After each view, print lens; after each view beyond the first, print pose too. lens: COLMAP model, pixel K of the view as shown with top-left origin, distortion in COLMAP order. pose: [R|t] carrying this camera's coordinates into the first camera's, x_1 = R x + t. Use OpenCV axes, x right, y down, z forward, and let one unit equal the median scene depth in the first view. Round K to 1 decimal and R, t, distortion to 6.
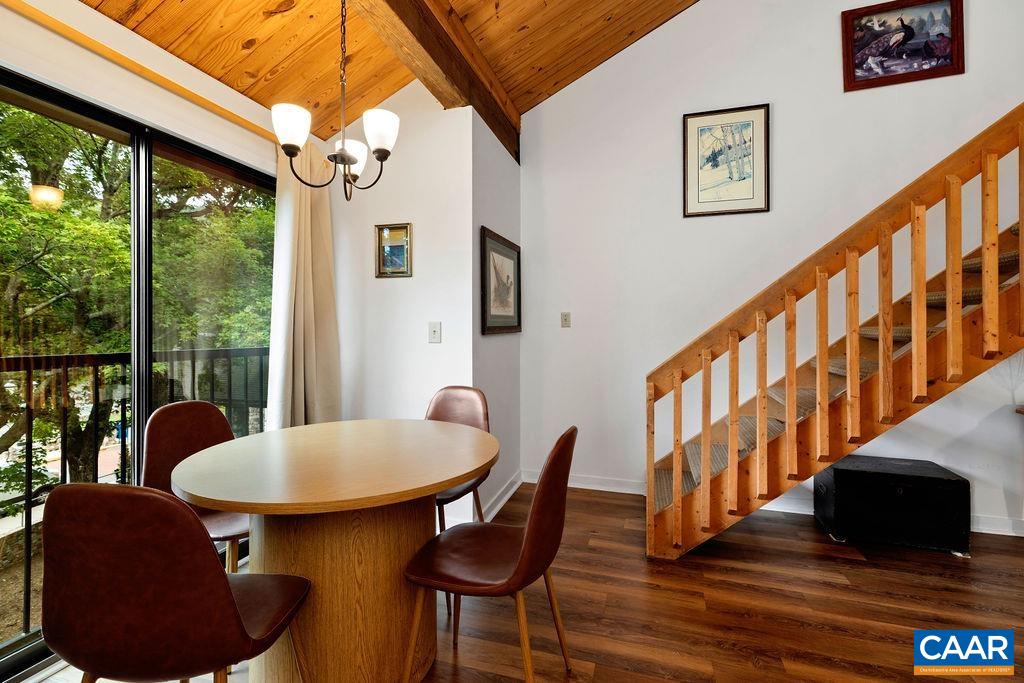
lens RADIAL K [[460.9, 0, 512.0], [0, 460.9, 341.5], [0, 0, 1]] dist [0.000971, 0.000149]
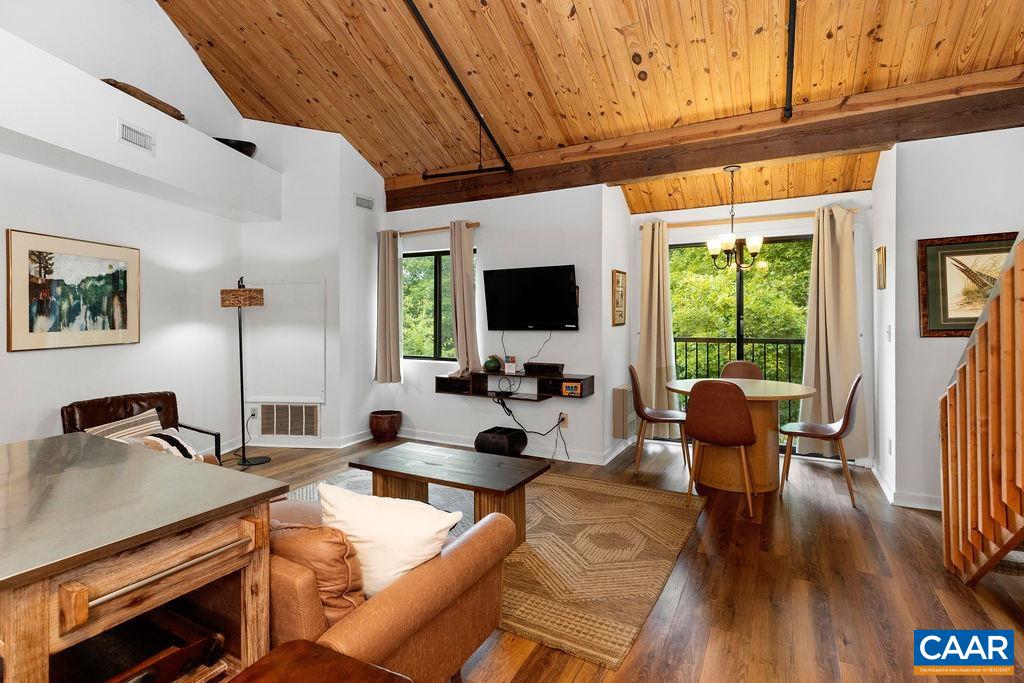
lens RADIAL K [[507.1, 0, 512.3], [0, 507.1, 313.7], [0, 0, 1]] dist [-0.004795, -0.000839]
pose [[-0.200609, -0.005493, -0.979656, 1.615986], [0.001350, 0.999982, -0.005884, -0.078069], [0.979671, -0.002503, -0.200597, 0.311449]]
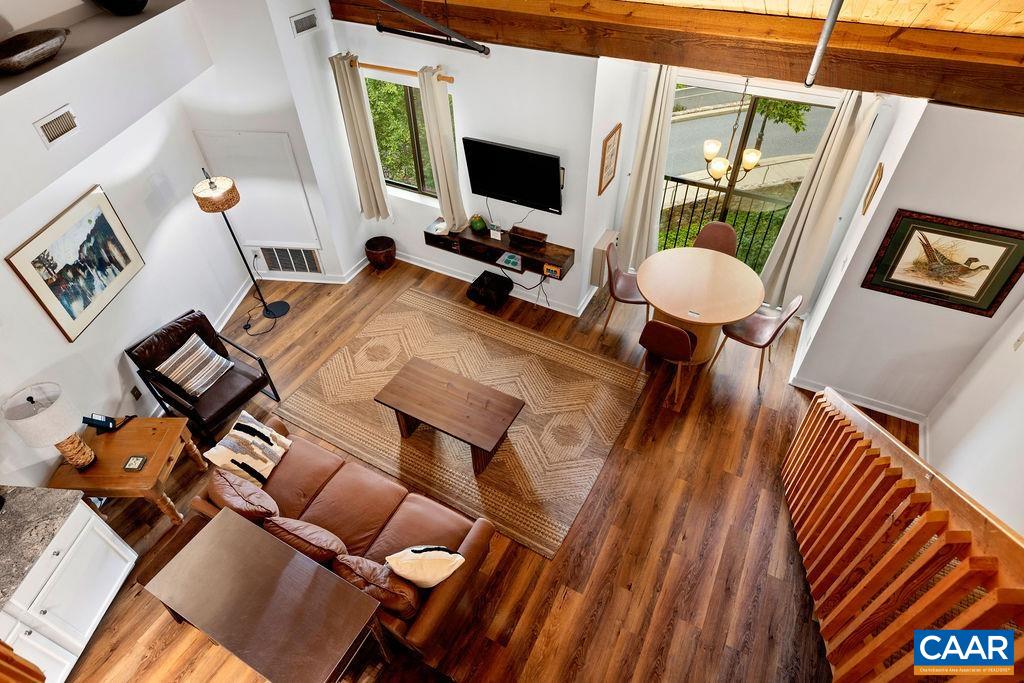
lens RADIAL K [[565.7, 0, 512.0], [0, 565.7, 341.5], [0, 0, 1]] dist [0.014567, -0.010193]
pose [[-0.194275, 0.674346, -0.712401, 1.582024], [0.018806, 0.728665, 0.684613, -1.175912], [0.980767, 0.119606, -0.154243, 0.377929]]
